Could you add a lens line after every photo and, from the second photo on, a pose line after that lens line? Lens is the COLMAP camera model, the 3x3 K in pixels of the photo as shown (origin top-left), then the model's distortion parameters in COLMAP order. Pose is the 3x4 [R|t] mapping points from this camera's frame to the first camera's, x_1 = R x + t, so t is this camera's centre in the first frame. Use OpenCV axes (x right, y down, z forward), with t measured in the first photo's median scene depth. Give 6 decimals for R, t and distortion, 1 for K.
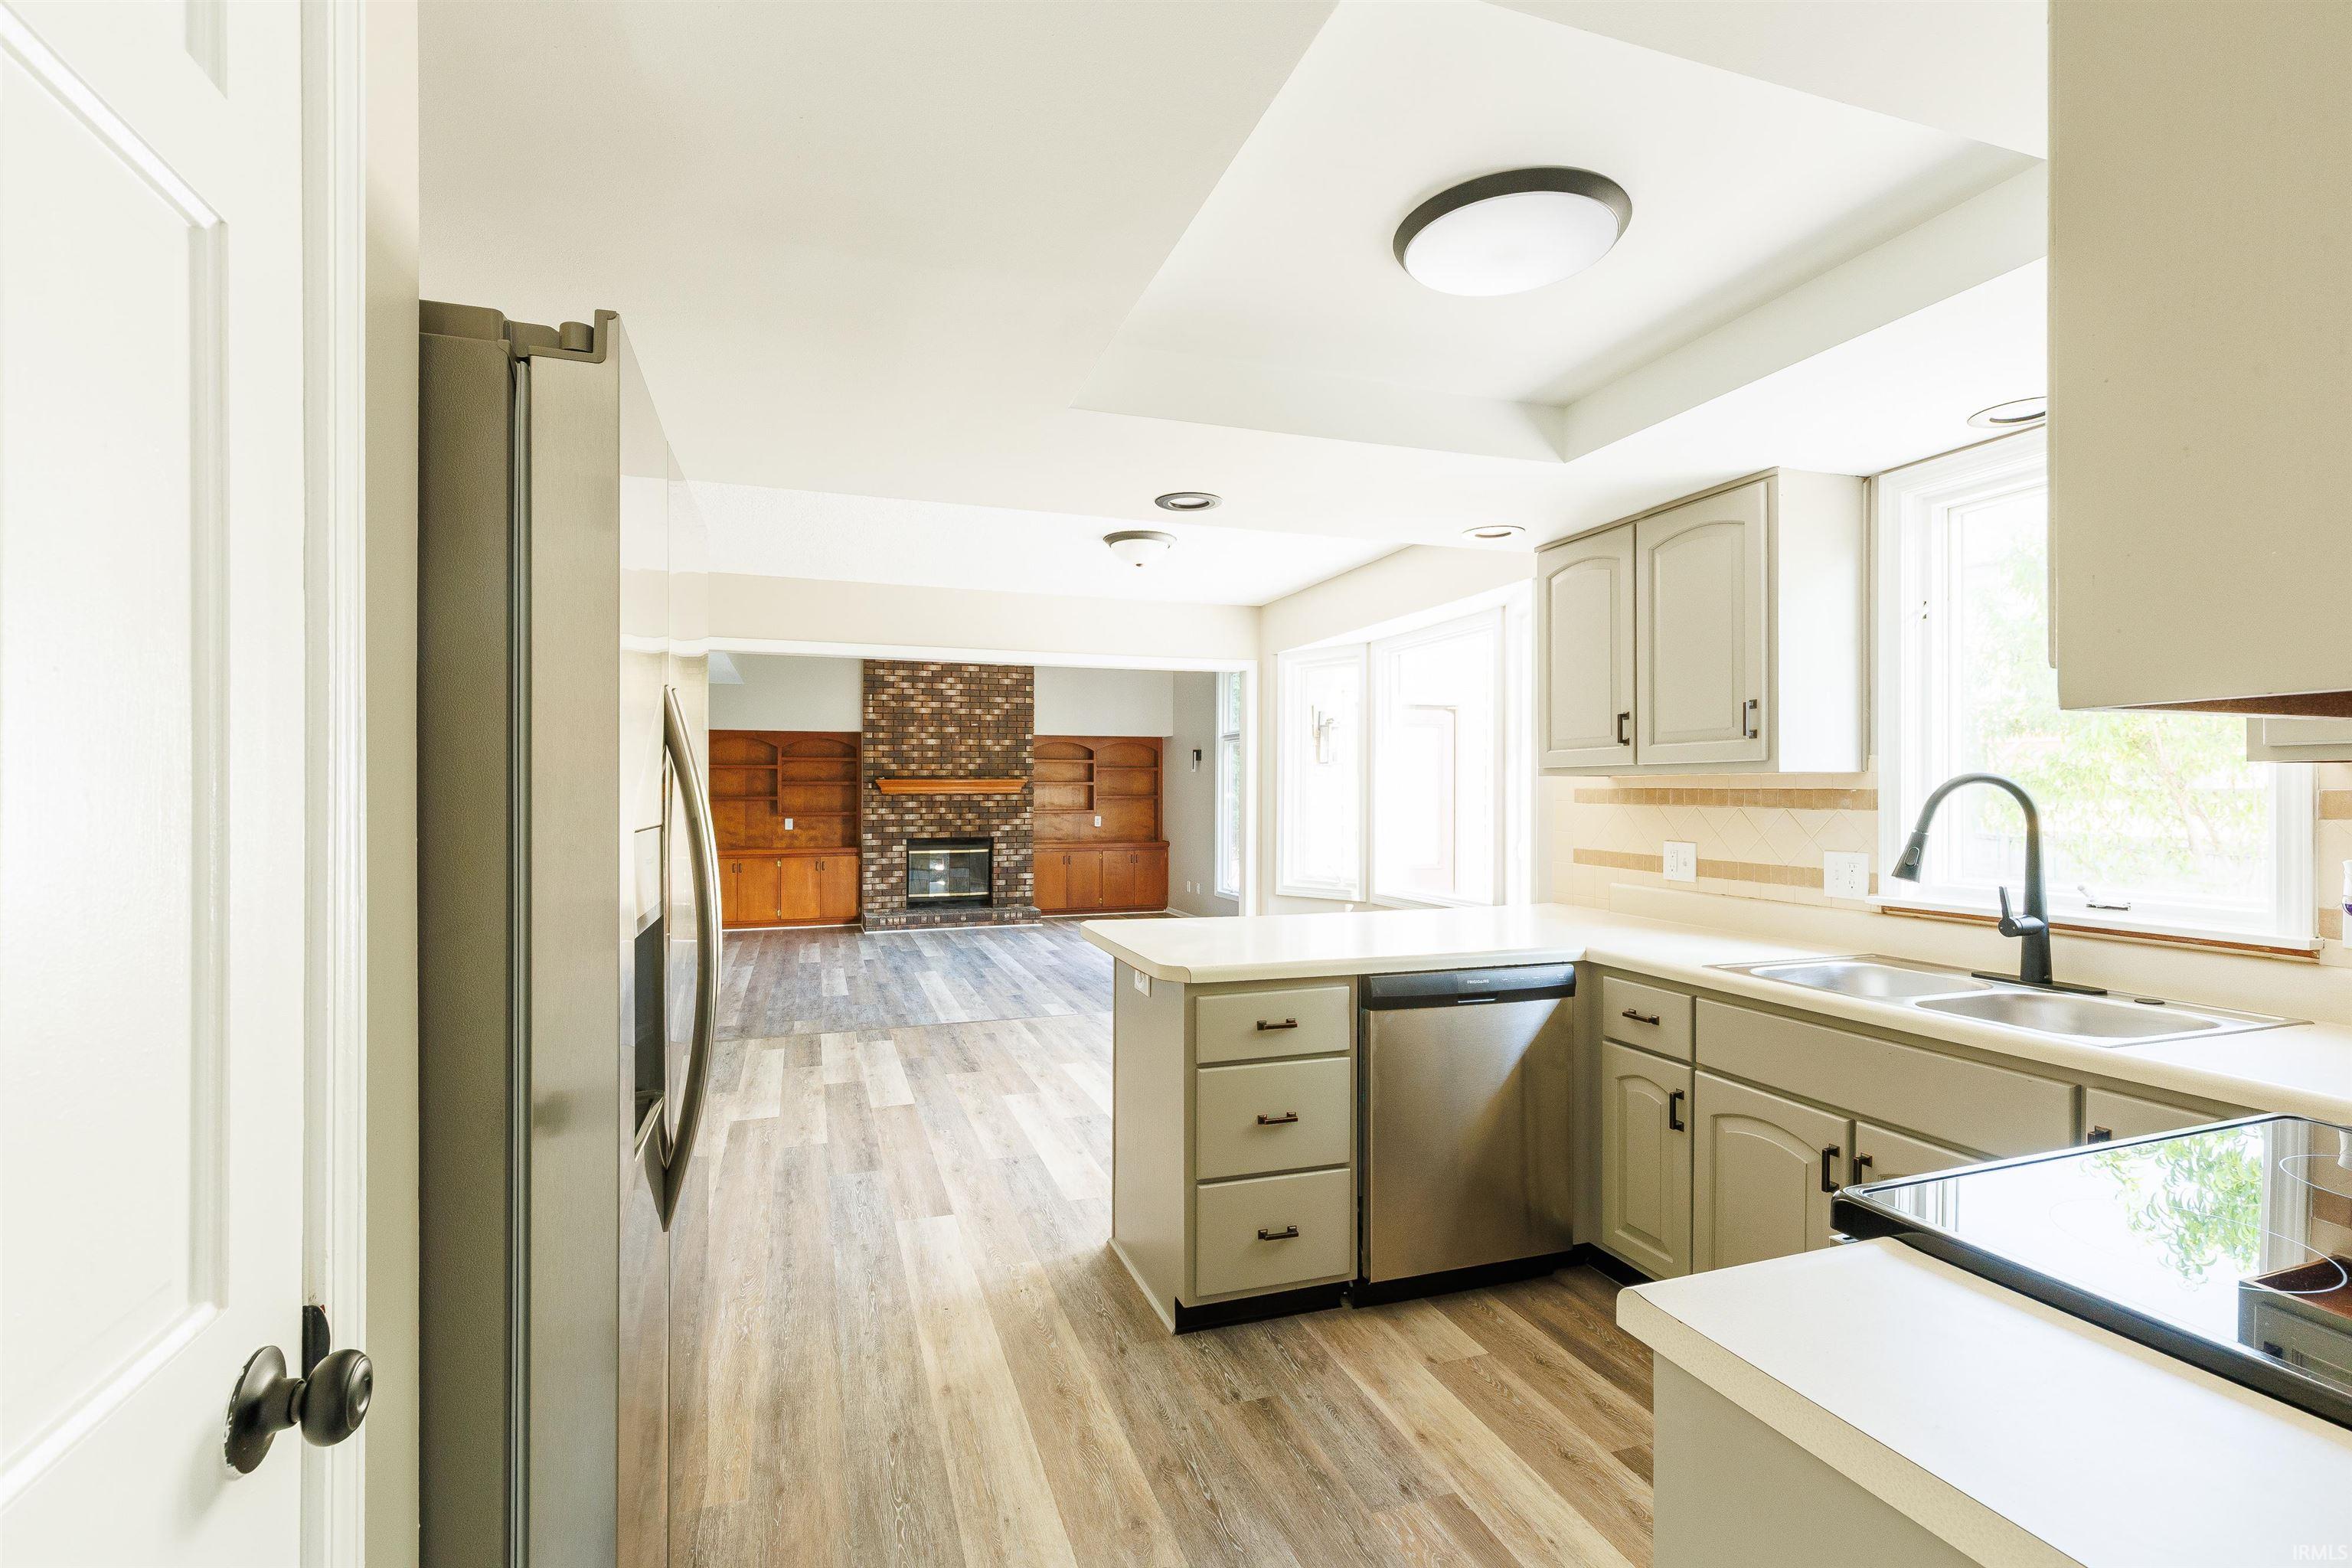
lens RADIAL K [[1067.9, 0, 1160.9], [0, 1067.9, 791.0], [0, 0, 1]] dist [0.002048, 0.002120]
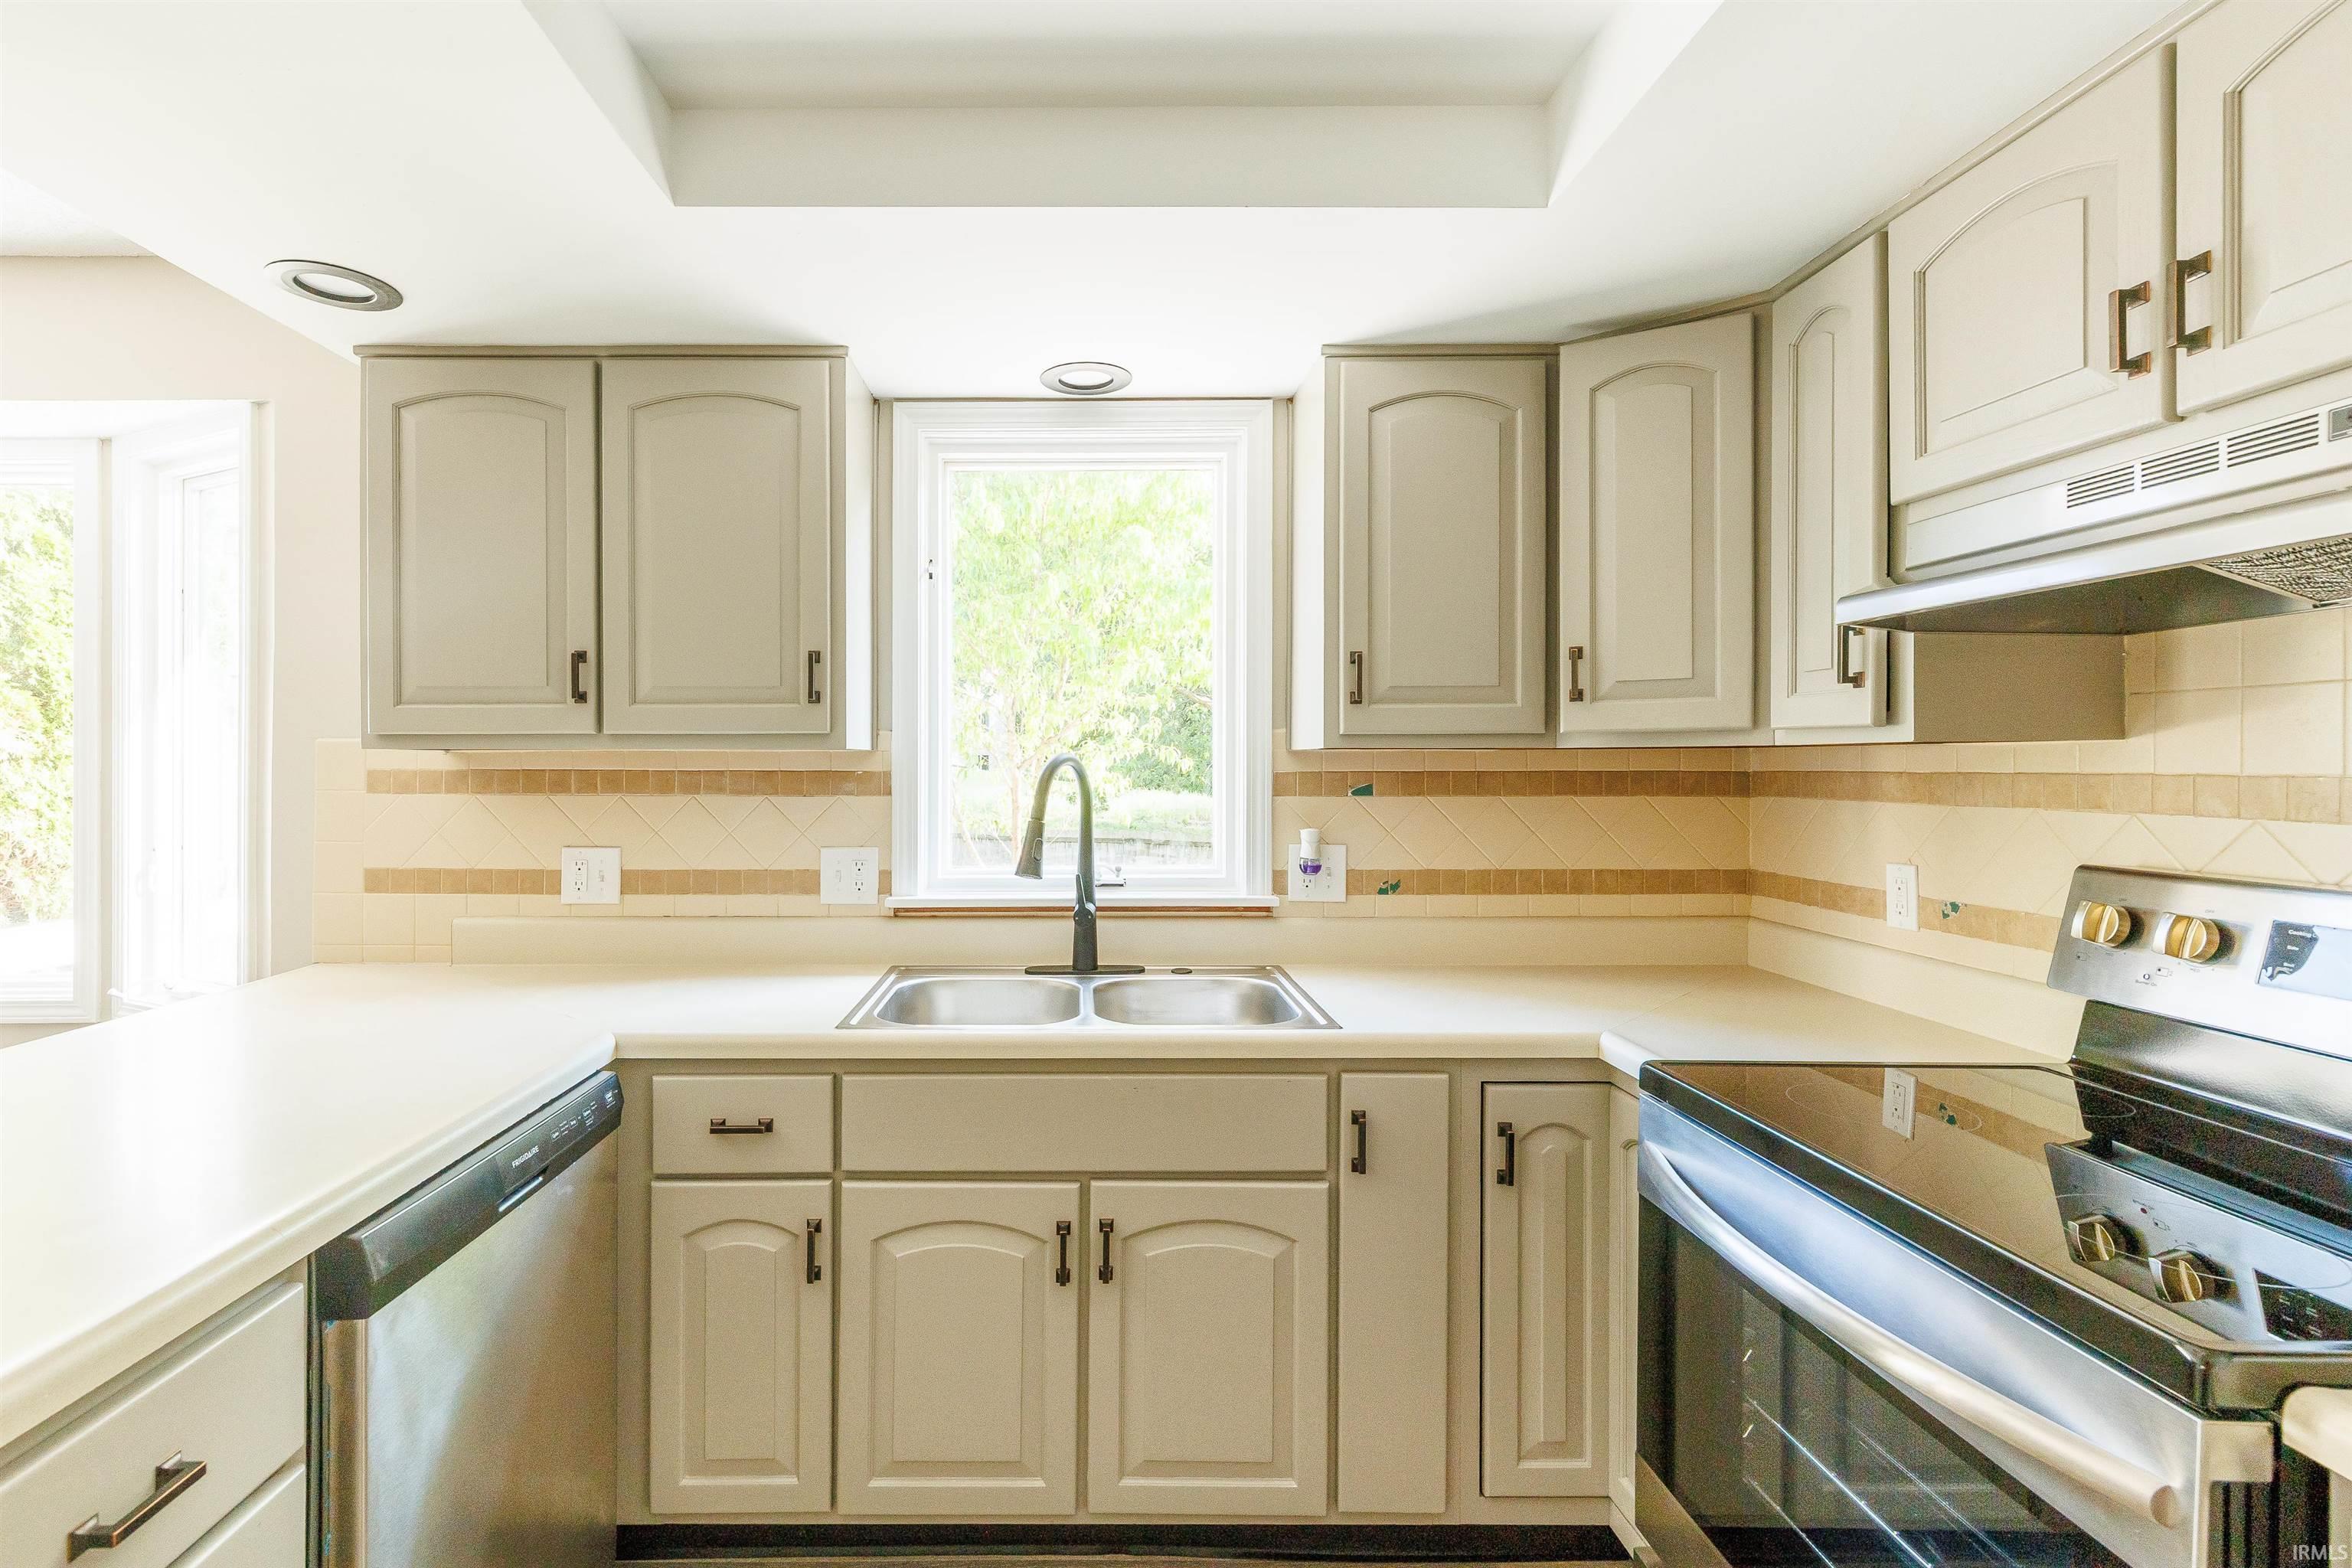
lens RADIAL K [[1067.9, 0, 1143.3], [0, 1067.9, 781.4], [0, 0, 1]] dist [0.002048, 0.002120]
pose [[0.307594, -0.006801, 0.951493, -0.058260], [-0.000717, 0.999973, 0.007380, -0.000519], [-0.951518, -0.002952, 0.307580, 0.396368]]
